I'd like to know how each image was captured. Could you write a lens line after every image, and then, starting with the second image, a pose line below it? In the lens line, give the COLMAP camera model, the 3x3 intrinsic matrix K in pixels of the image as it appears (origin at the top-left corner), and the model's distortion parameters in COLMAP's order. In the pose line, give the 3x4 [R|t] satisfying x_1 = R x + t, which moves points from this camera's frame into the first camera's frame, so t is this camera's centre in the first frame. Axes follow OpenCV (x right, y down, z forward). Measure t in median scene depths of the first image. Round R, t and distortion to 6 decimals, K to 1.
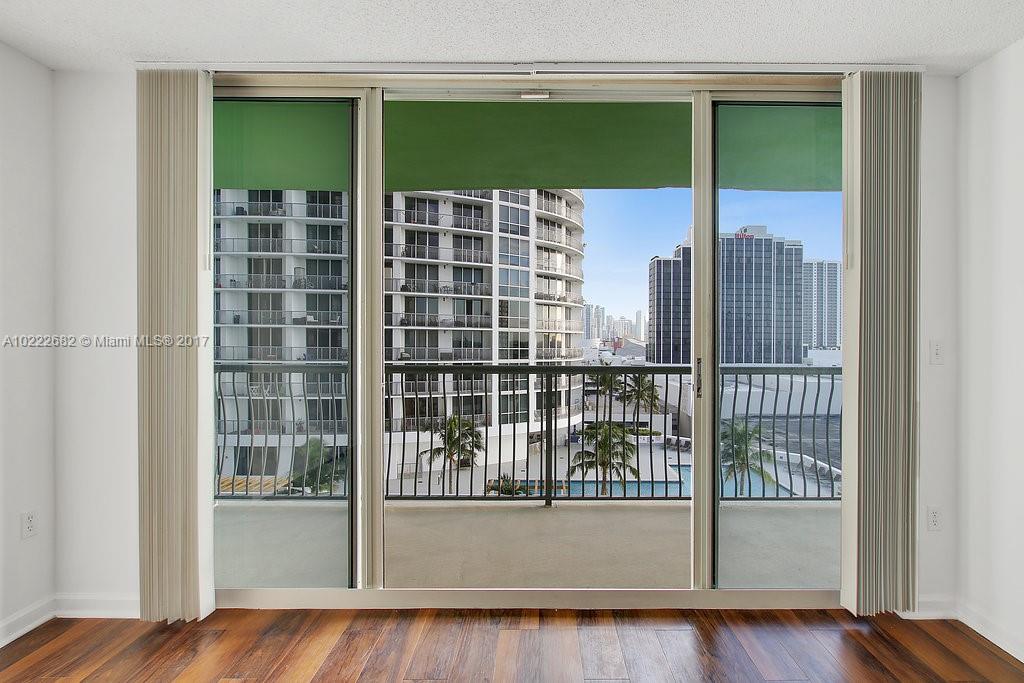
lens RADIAL K [[494.5, 0, 562.7], [0, 494.5, 340.2], [0, 0, 1]] dist [0.000964, 0.000106]
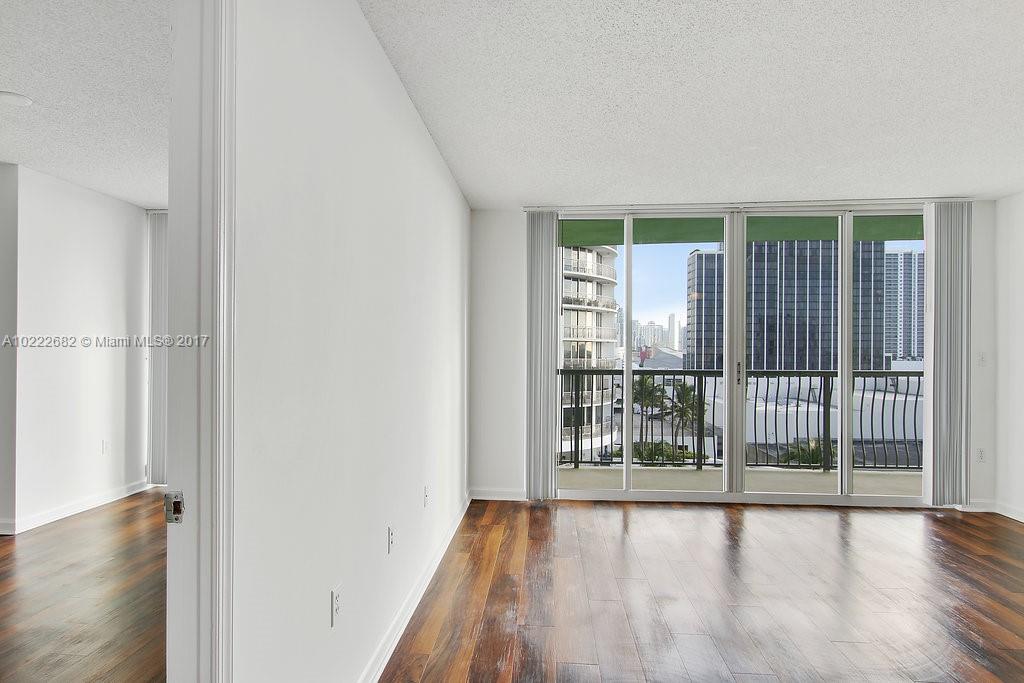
lens RADIAL K [[567.1, 0, 505.1], [0, 567.1, 351.5], [0, 0, 1]] dist [-0.003767, -0.001292]
pose [[0.990399, -0.001163, -0.138234, -0.016992], [0.001623, 0.999994, 0.003212, -0.000533], [0.138230, -0.003406, 0.990394, -0.032392]]
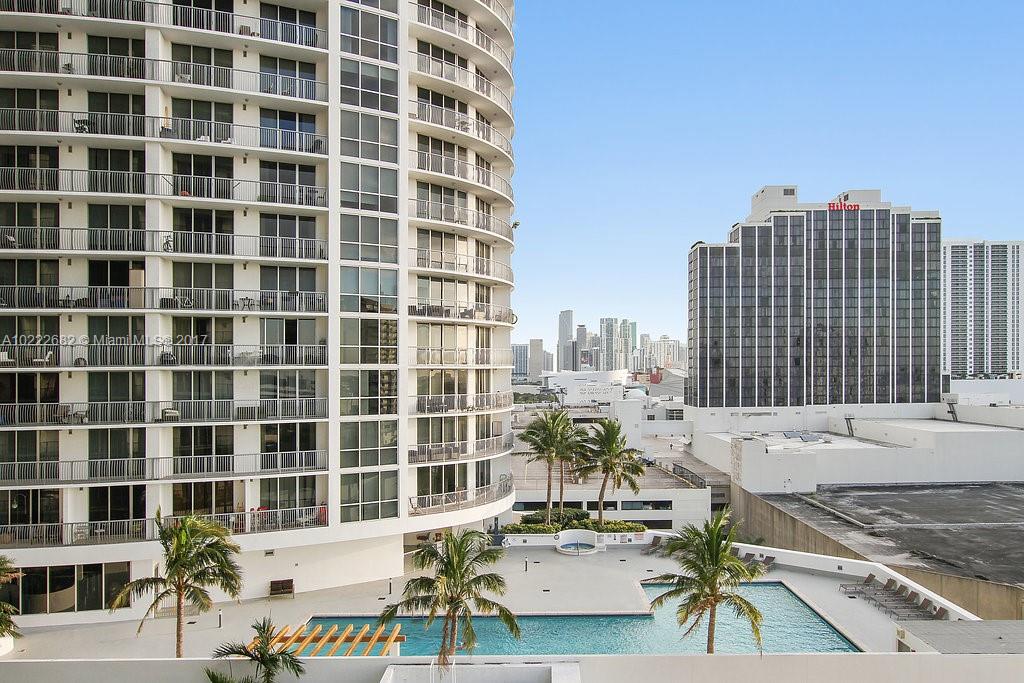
lens RADIAL K [[738.1, 0, 562.4], [0, 738.1, 371.0], [0, 0, 1]] dist [0.006634, 0.002628]
pose [[0.998849, -0.019283, -0.043915, 0.169077], [0.019262, 0.999814, -0.000907, -0.009973], [0.043924, 0.000060, 0.999035, 0.096368]]
